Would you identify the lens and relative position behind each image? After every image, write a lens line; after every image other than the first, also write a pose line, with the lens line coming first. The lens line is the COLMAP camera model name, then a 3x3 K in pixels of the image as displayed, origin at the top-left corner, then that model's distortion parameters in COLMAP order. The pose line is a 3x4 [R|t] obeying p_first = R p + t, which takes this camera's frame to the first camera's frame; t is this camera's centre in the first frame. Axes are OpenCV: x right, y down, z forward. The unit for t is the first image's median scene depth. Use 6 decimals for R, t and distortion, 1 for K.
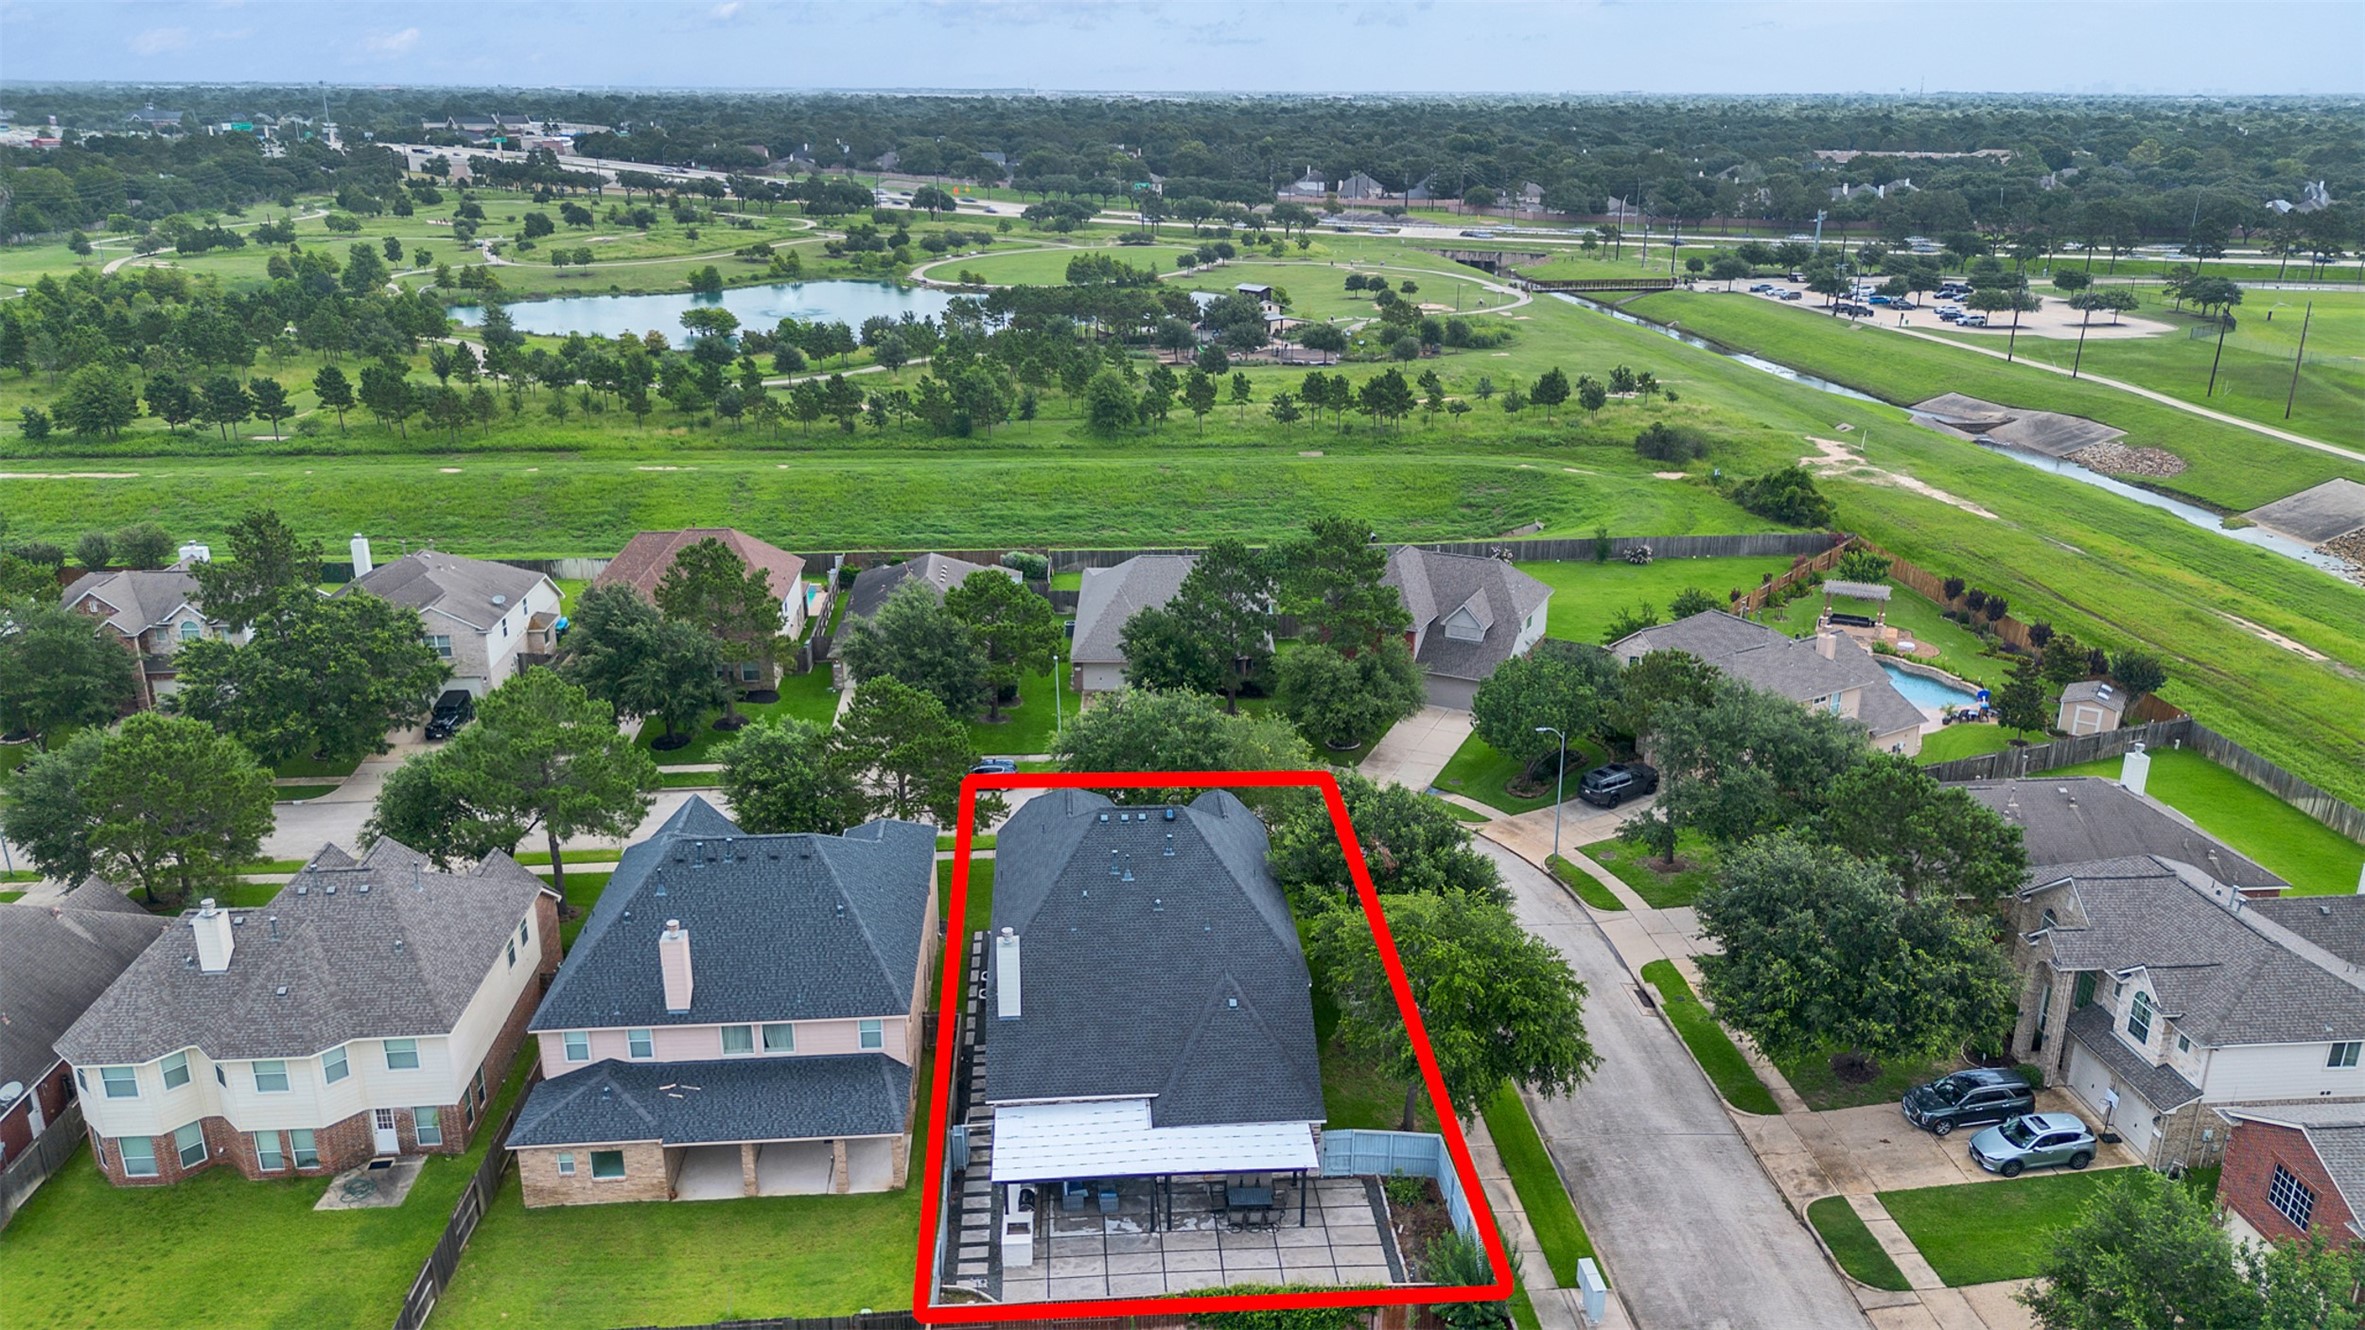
lens RADIAL K [[1658.4, 0, 1187.3], [0, 1658.4, 701.4], [0, 0, 1]] dist [0.072111, -0.085193]
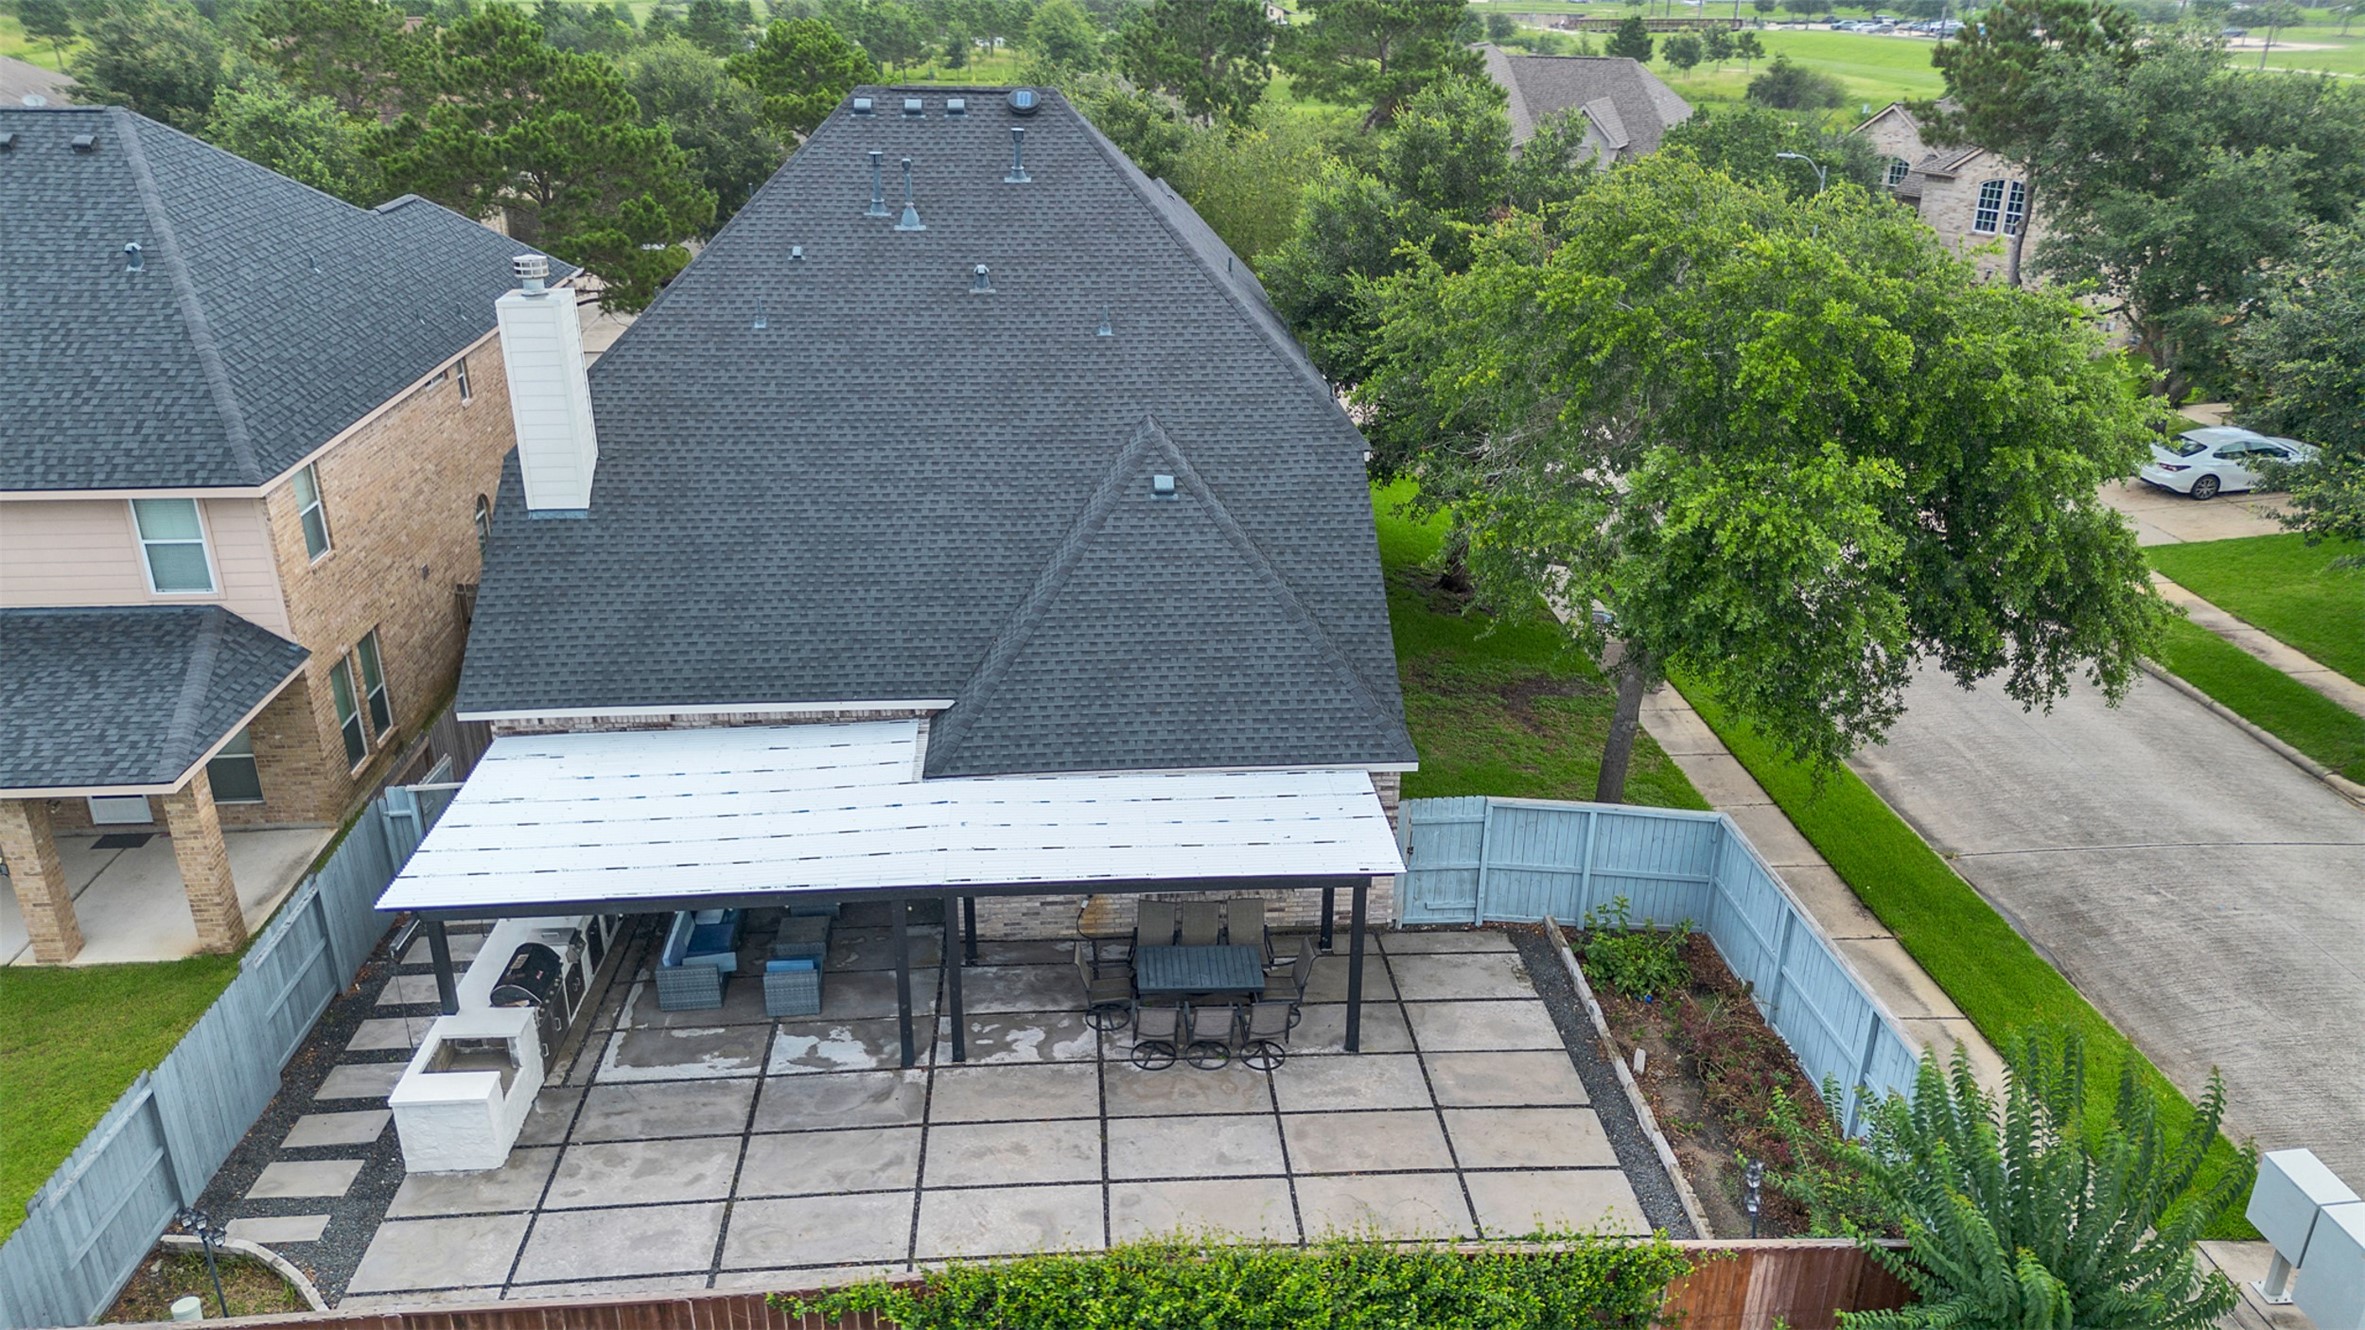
lens RADIAL K [[1658.4, 0, 1187.3], [0, 1658.4, 701.4], [0, 0, 1]] dist [0.072111, -0.085193]
pose [[0.999998, 0.001179, 0.001681, 0.019894], [-0.001291, 0.997636, 0.068709, 0.126459], [-0.001596, -0.068711, 0.997635, 0.383054]]
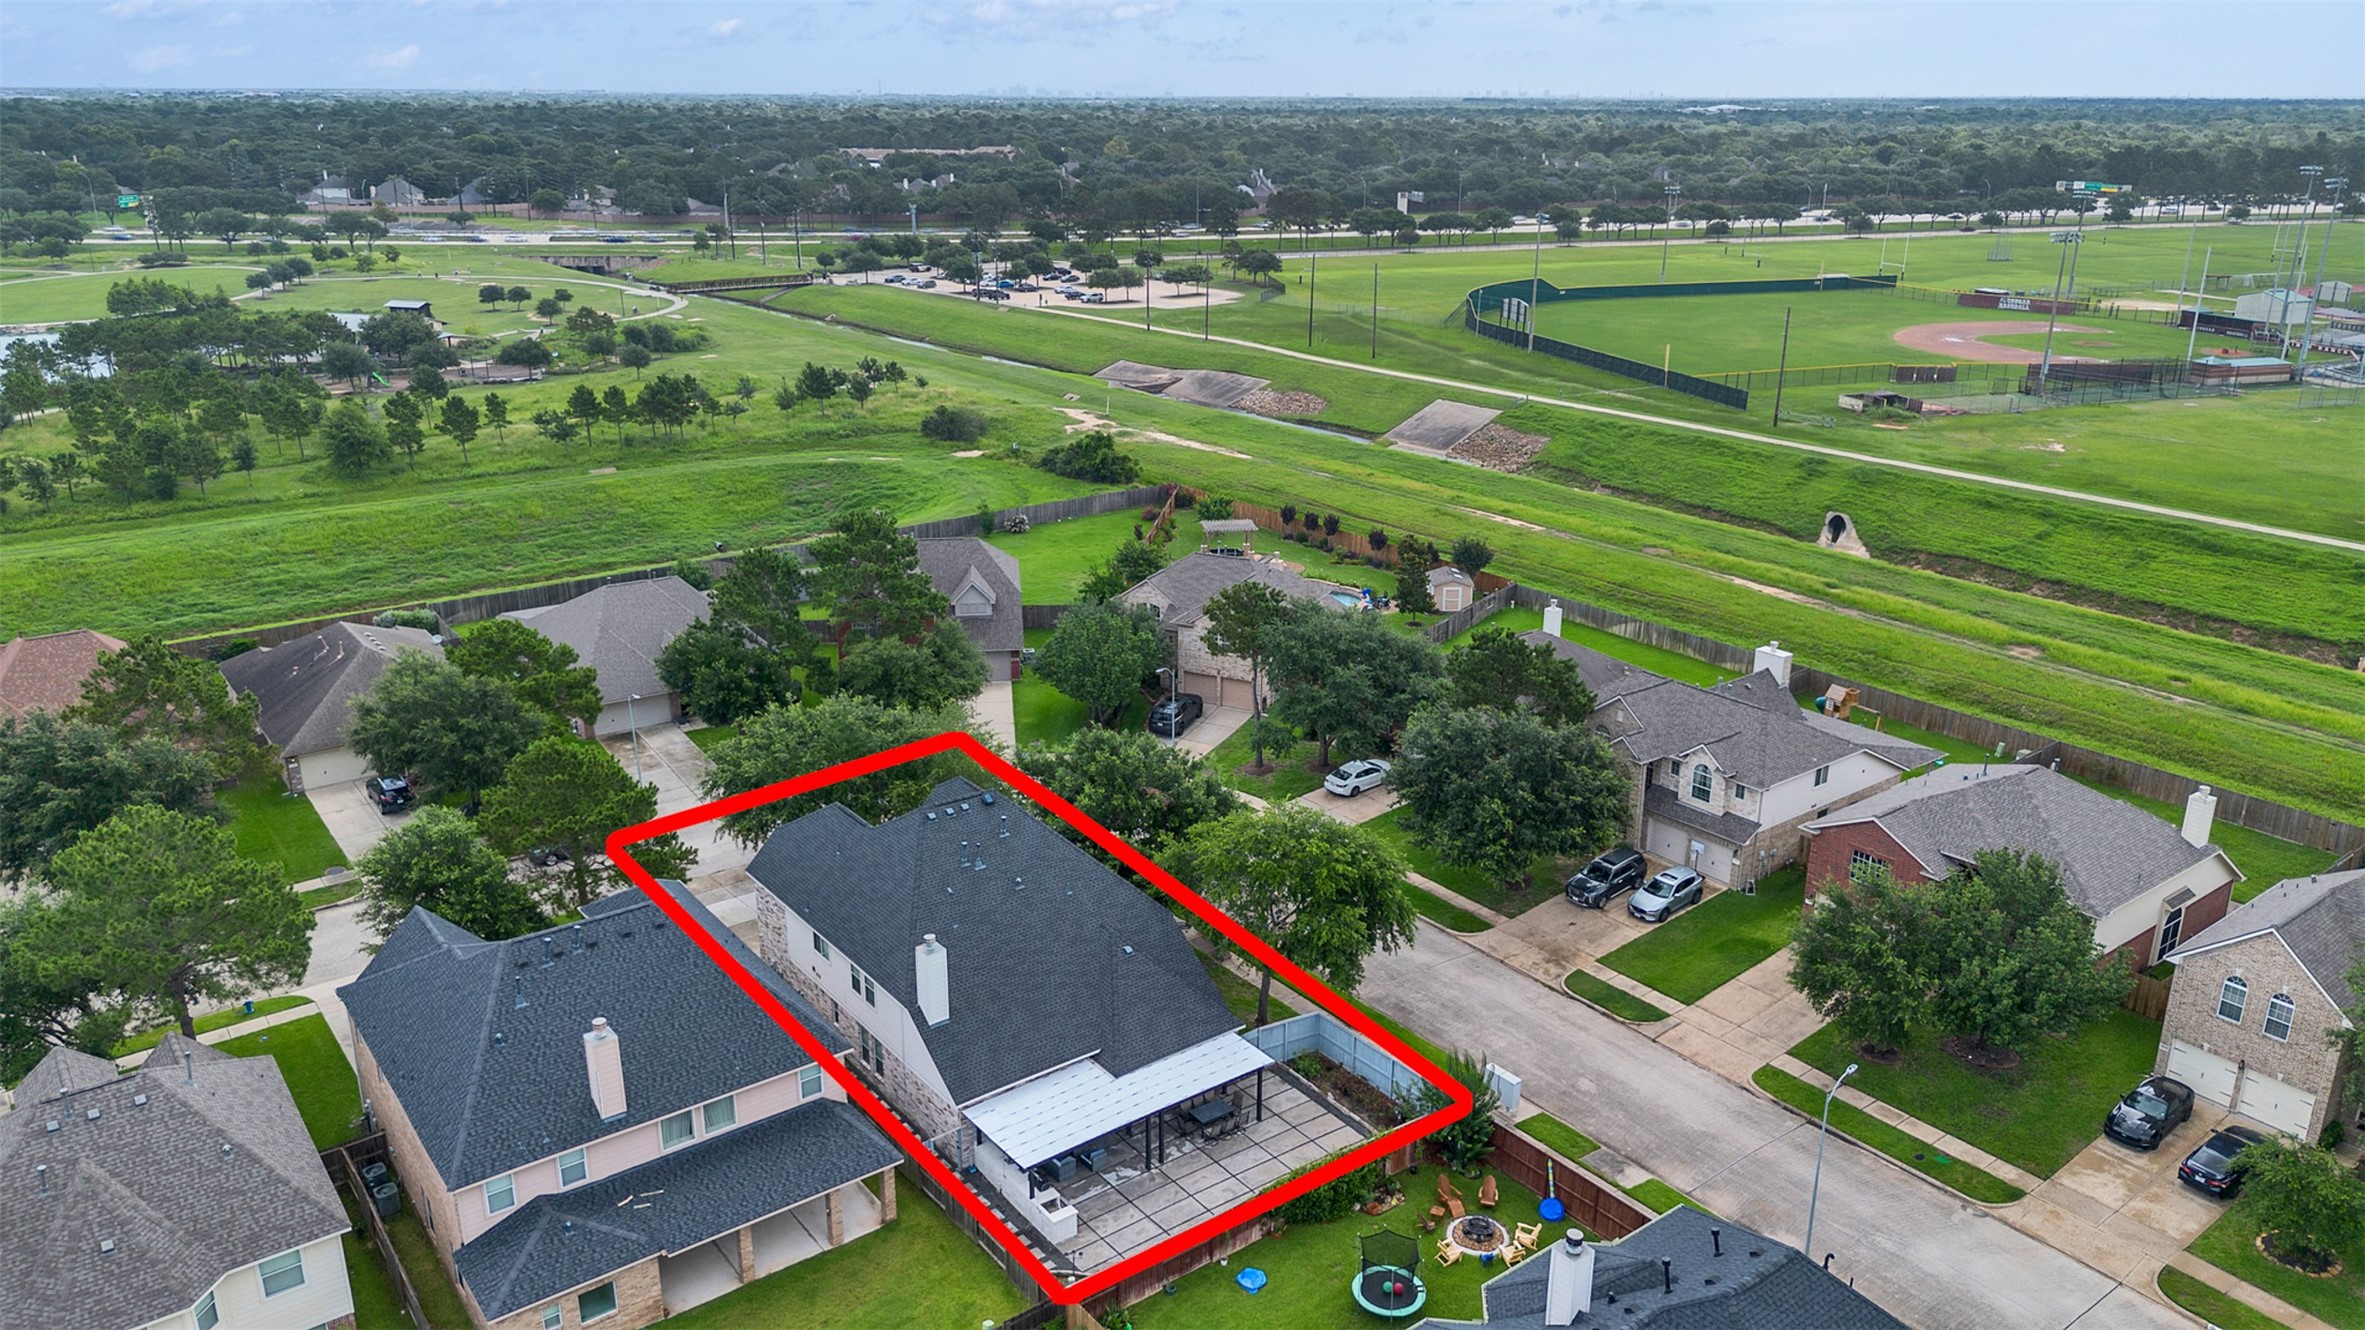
lens RADIAL K [[1658.4, 0, 1187.3], [0, 1658.4, 701.4], [0, 0, 1]] dist [0.072111, -0.085193]
pose [[0.841927, -0.186344, 0.506394, -0.275420], [0.186368, 0.981146, 0.051190, -0.013423], [-0.506385, 0.051277, 0.860781, 0.035513]]
